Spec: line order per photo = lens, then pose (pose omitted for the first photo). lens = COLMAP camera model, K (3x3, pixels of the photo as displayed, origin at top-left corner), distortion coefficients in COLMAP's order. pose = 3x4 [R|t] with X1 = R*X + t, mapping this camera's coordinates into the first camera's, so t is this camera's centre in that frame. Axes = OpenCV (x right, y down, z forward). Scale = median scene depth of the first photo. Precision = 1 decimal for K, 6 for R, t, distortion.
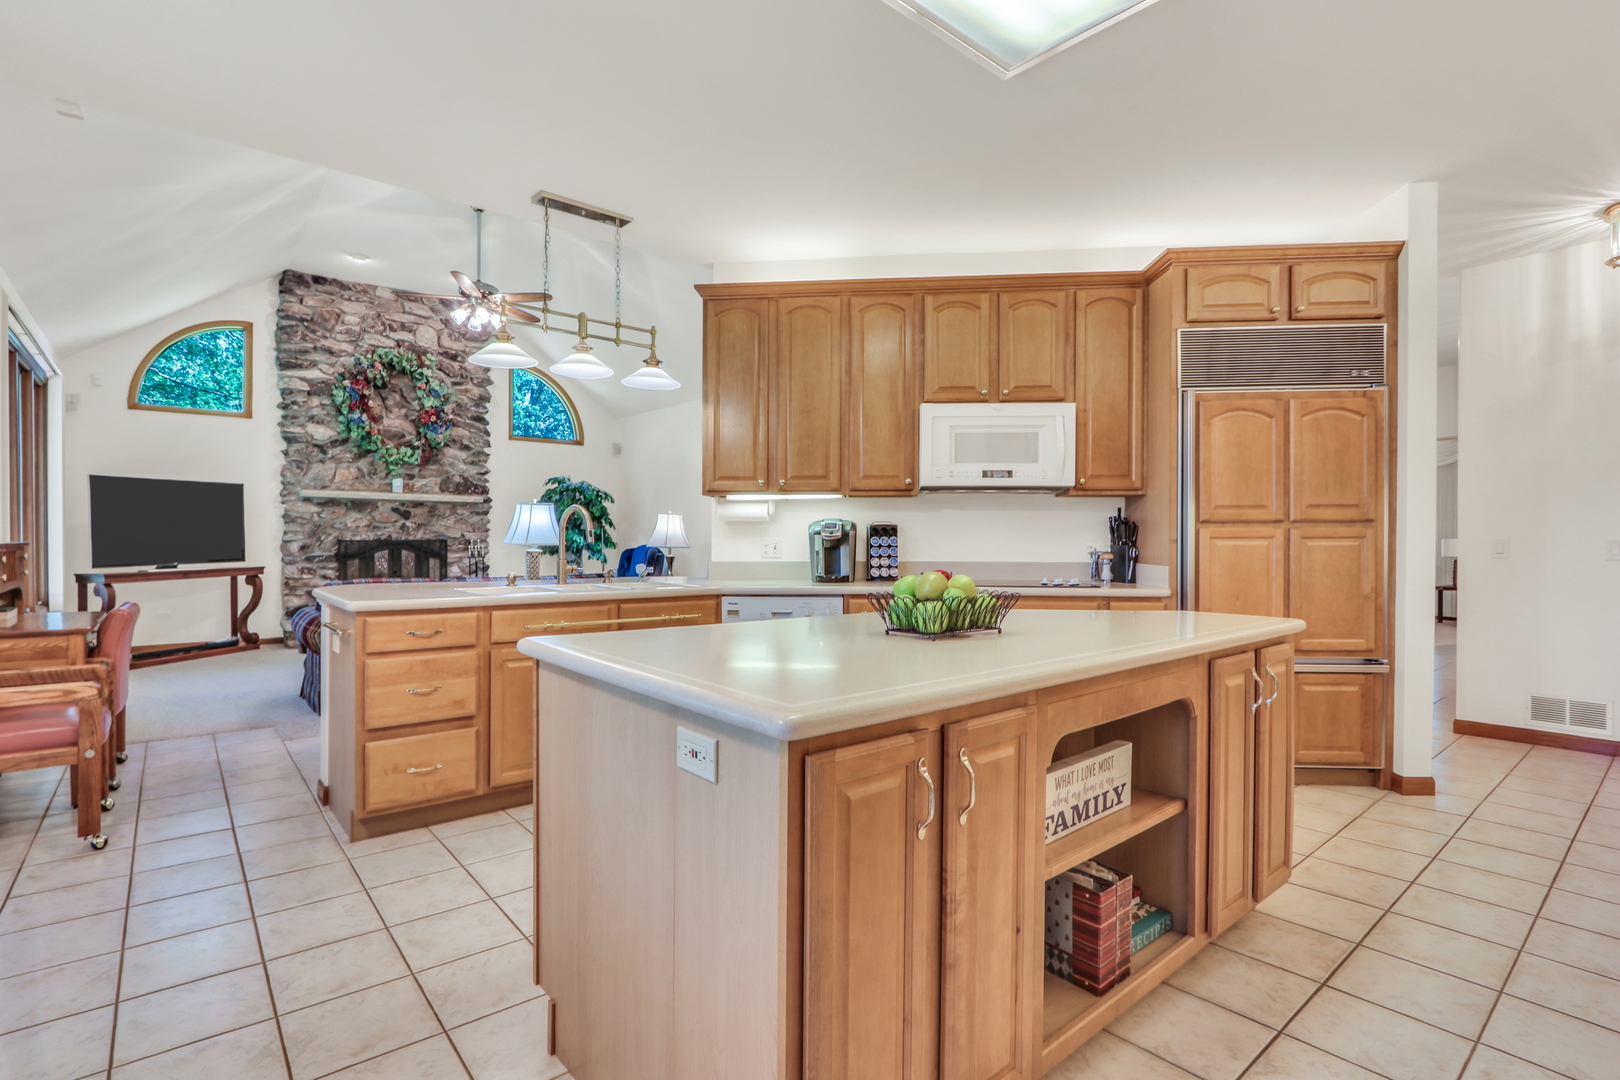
lens RADIAL K [[750.2, 0, 810.0], [0, 750.2, 540.0], [0, 0, 1]] dist [-0.004155, -0.000337]
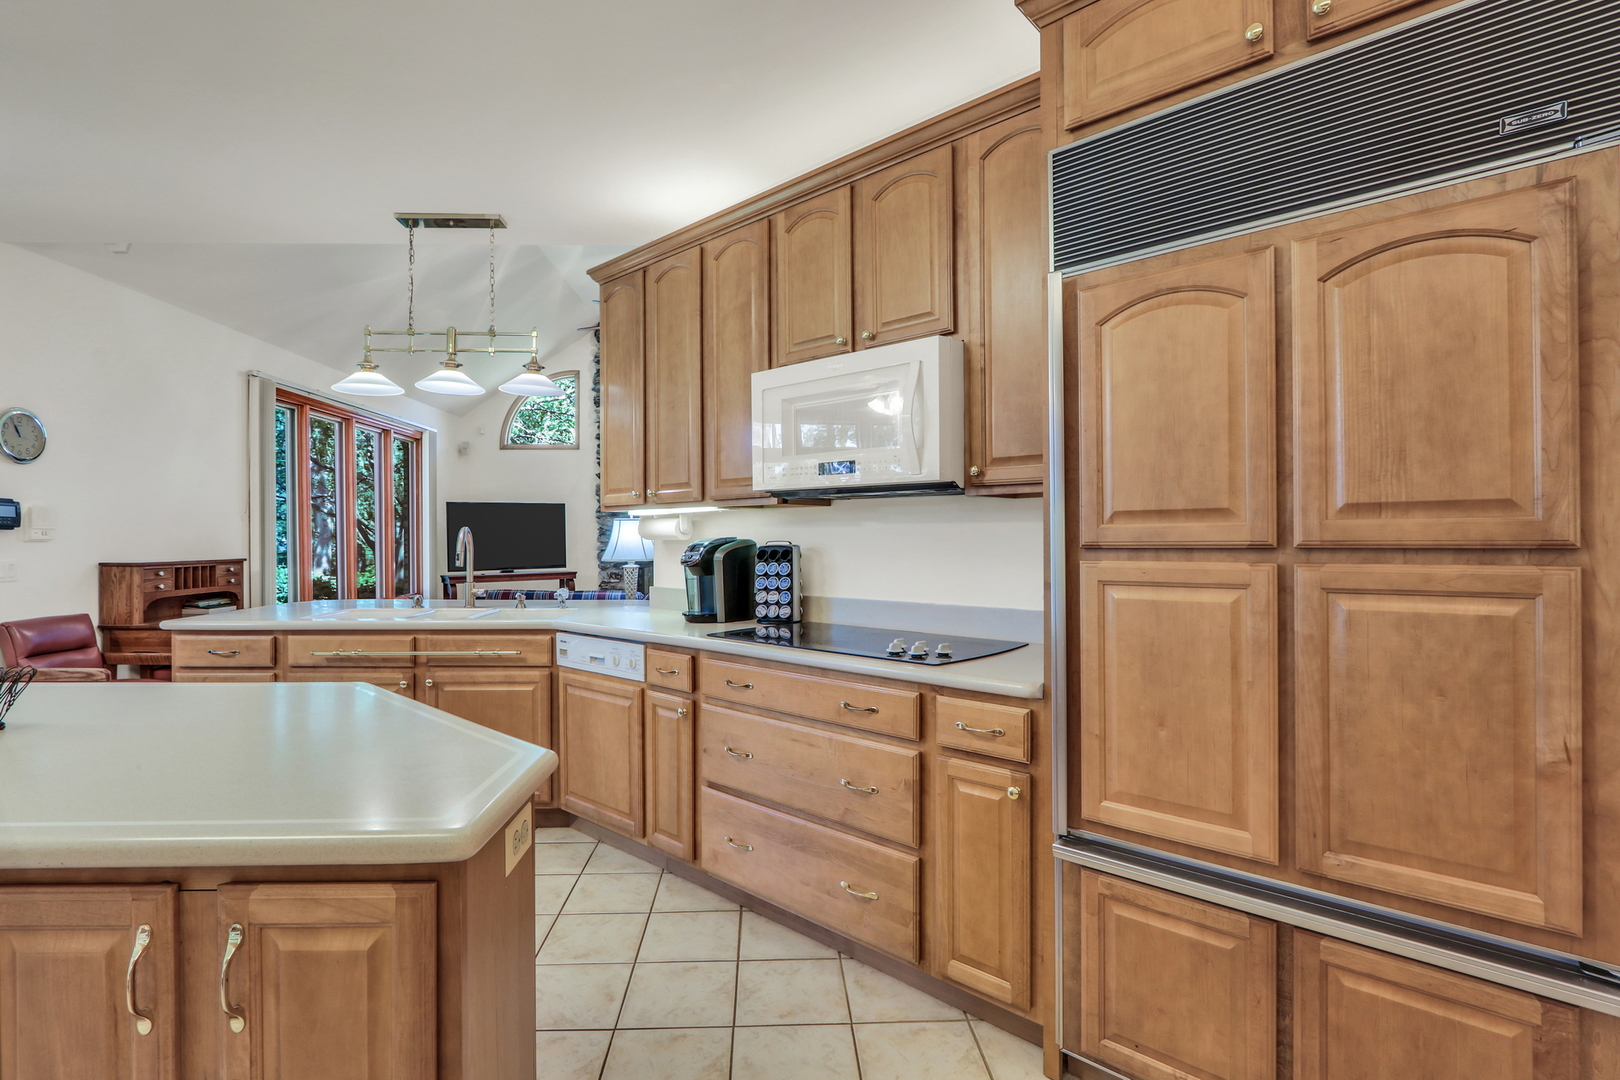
lens RADIAL K [[781.0, 0, 803.5], [0, 781.0, 536.4], [0, 0, 1]] dist [0.000184, 0.000338]
pose [[0.786286, -0.005232, -0.617840, 0.691044], [0.002709, 0.999984, -0.005020, -0.029562], [0.617857, 0.002273, 0.786288, 0.508839]]
